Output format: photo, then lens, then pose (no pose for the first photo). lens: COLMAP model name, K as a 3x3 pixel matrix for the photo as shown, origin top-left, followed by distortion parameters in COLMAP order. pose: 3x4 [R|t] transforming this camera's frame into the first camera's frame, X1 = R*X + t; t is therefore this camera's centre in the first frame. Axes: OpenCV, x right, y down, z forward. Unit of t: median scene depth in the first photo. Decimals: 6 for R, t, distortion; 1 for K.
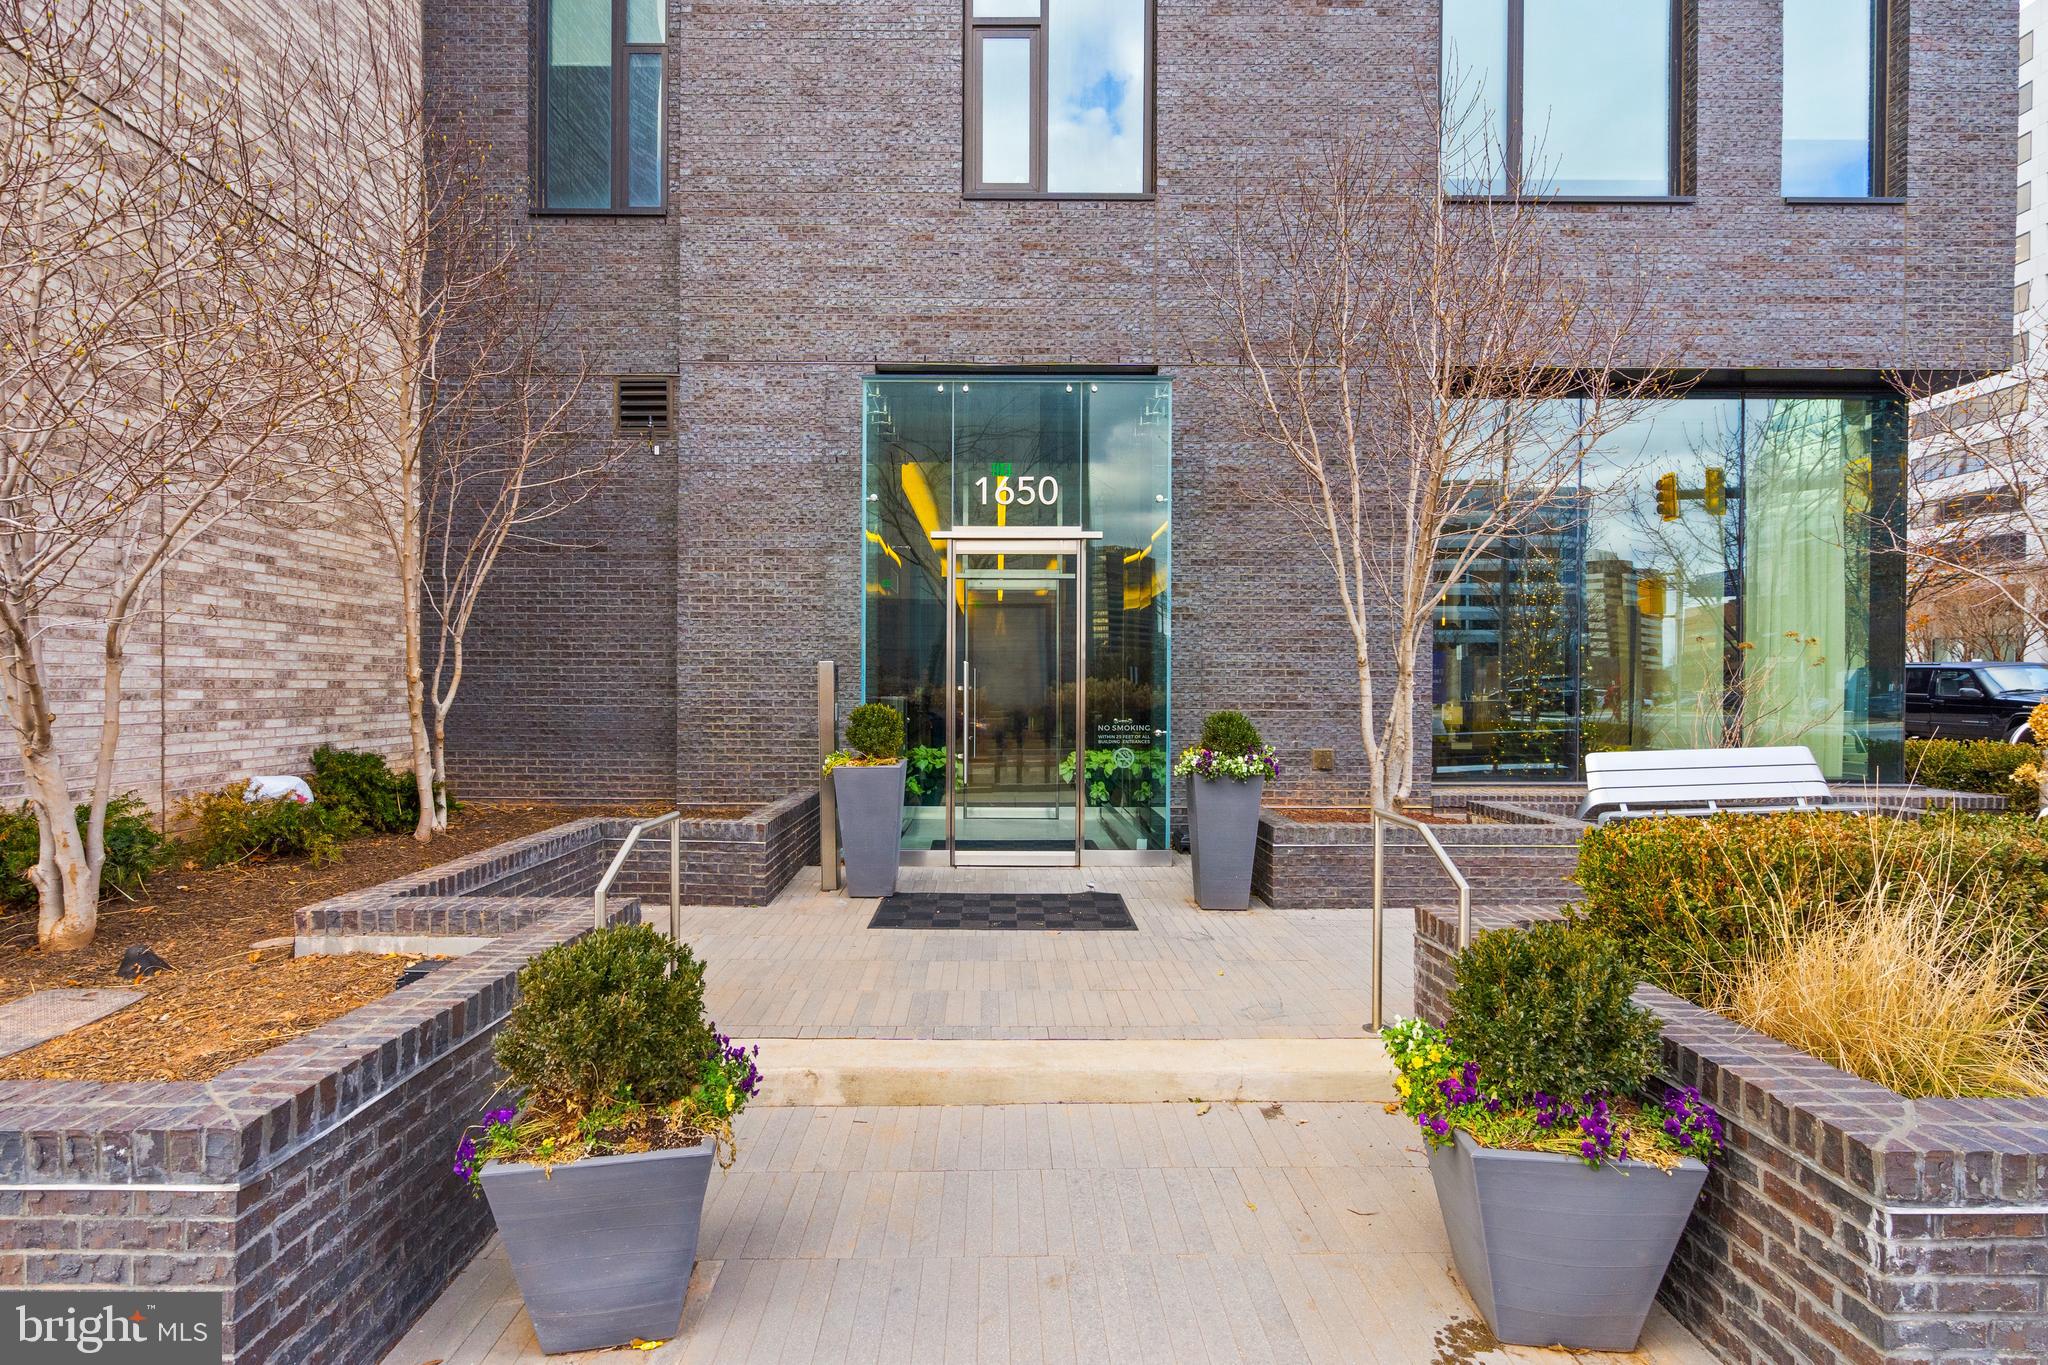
lens RADIAL K [[947.8, 0, 1017.4], [0, 947.8, 691.4], [0, 0, 1]] dist [0.002097, -0.000421]
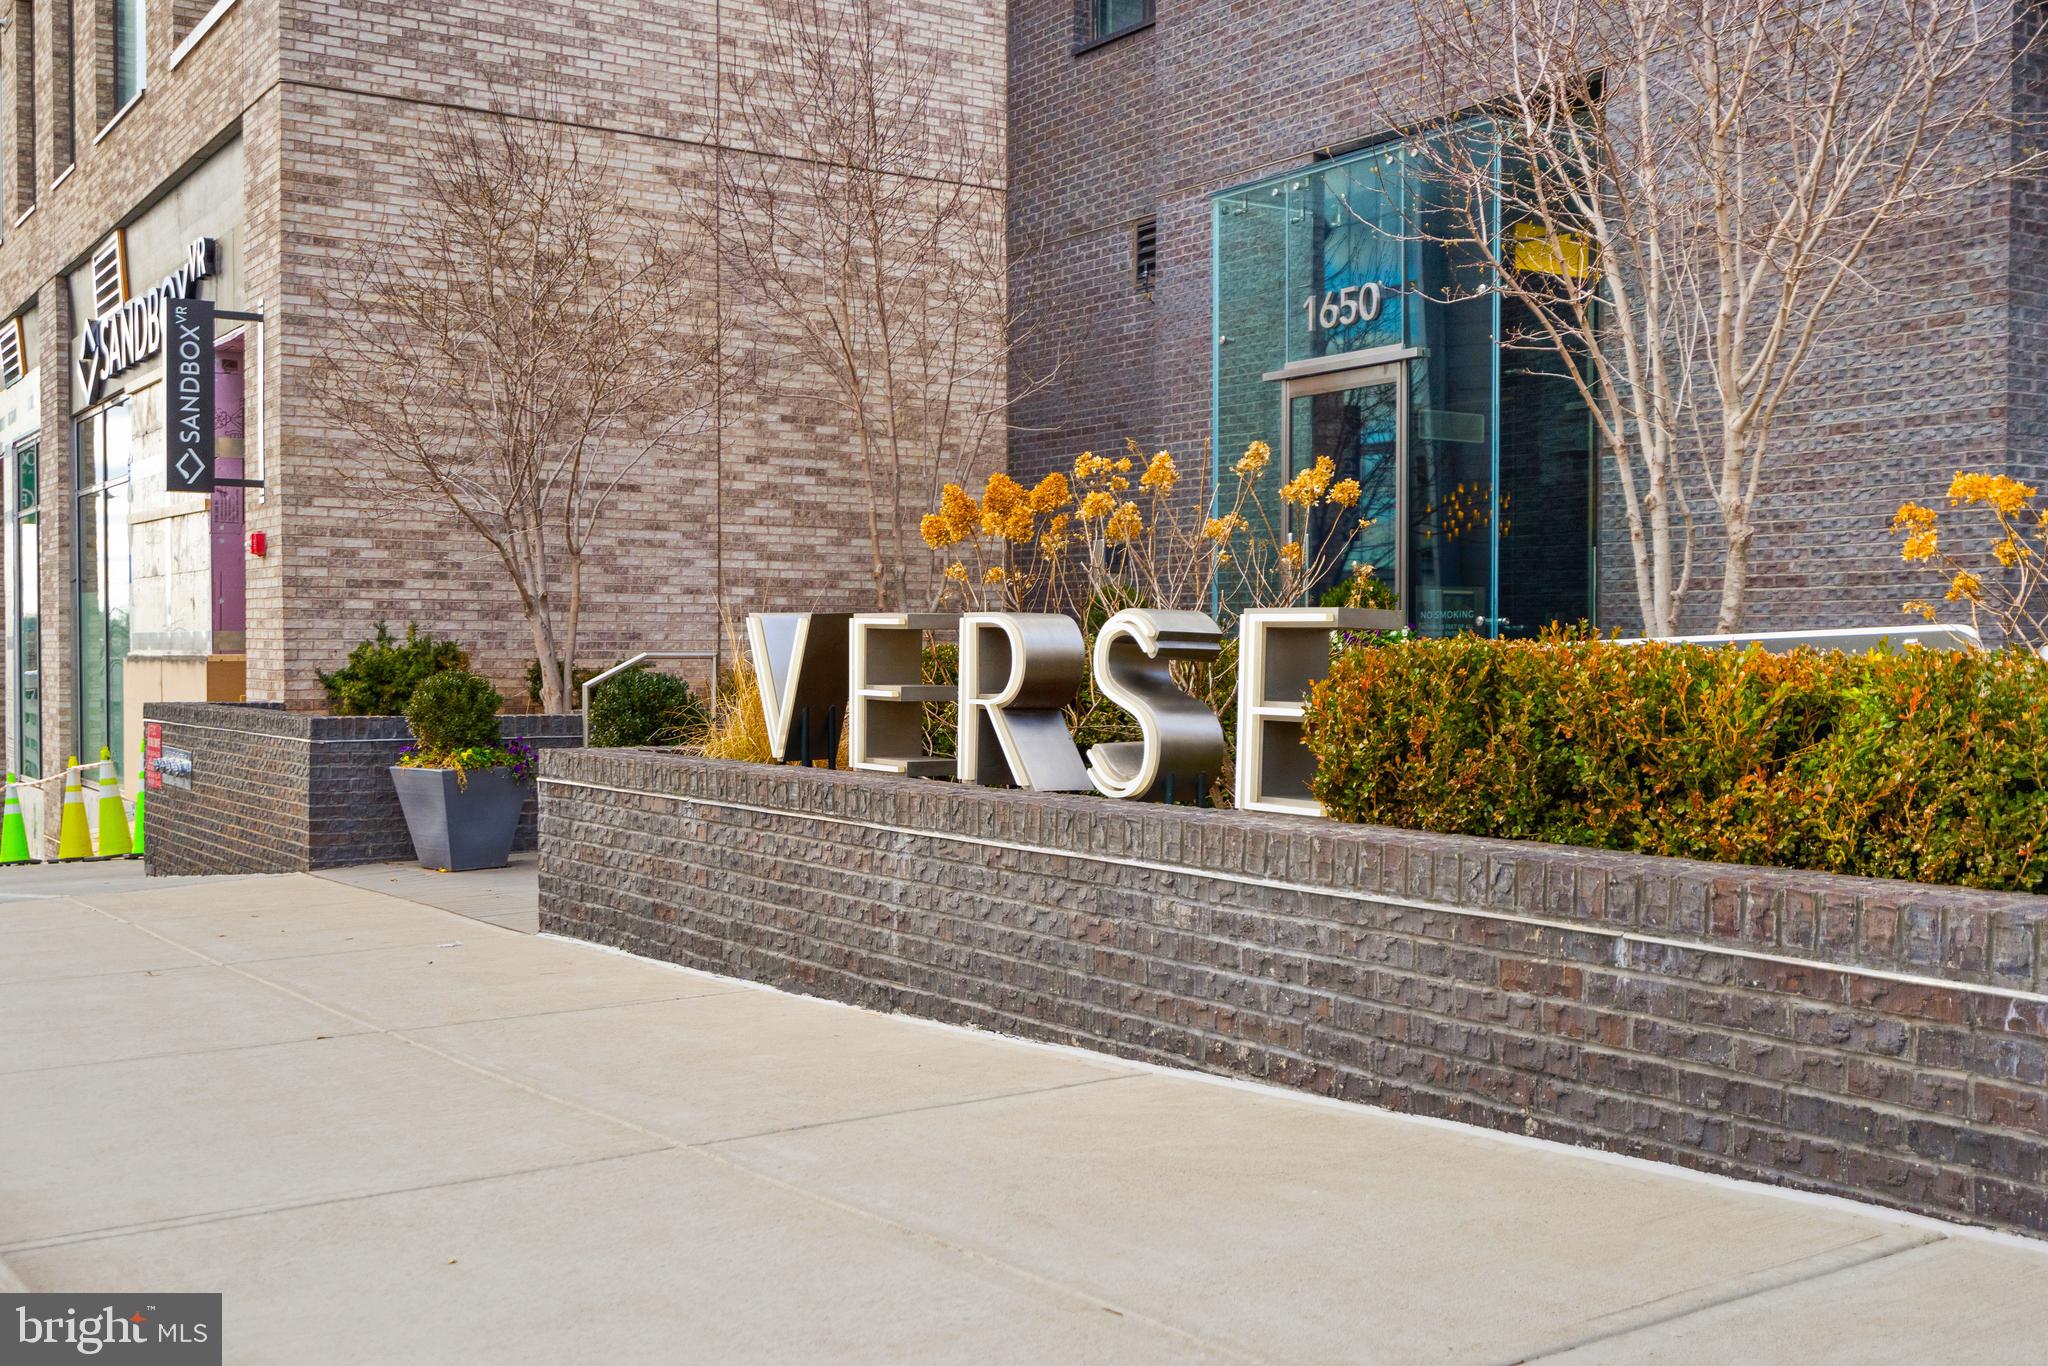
lens RADIAL K [[2008.6, 0, 1027.7], [0, 2008.6, 679.3], [0, 0, 1]] dist [0.007739, 0.000000]
pose [[0.572657, 0.010171, -0.819732, 1.319021], [-0.002340, 0.999939, 0.010772, 0.080136], [0.819792, -0.004250, 0.572646, -0.151896]]
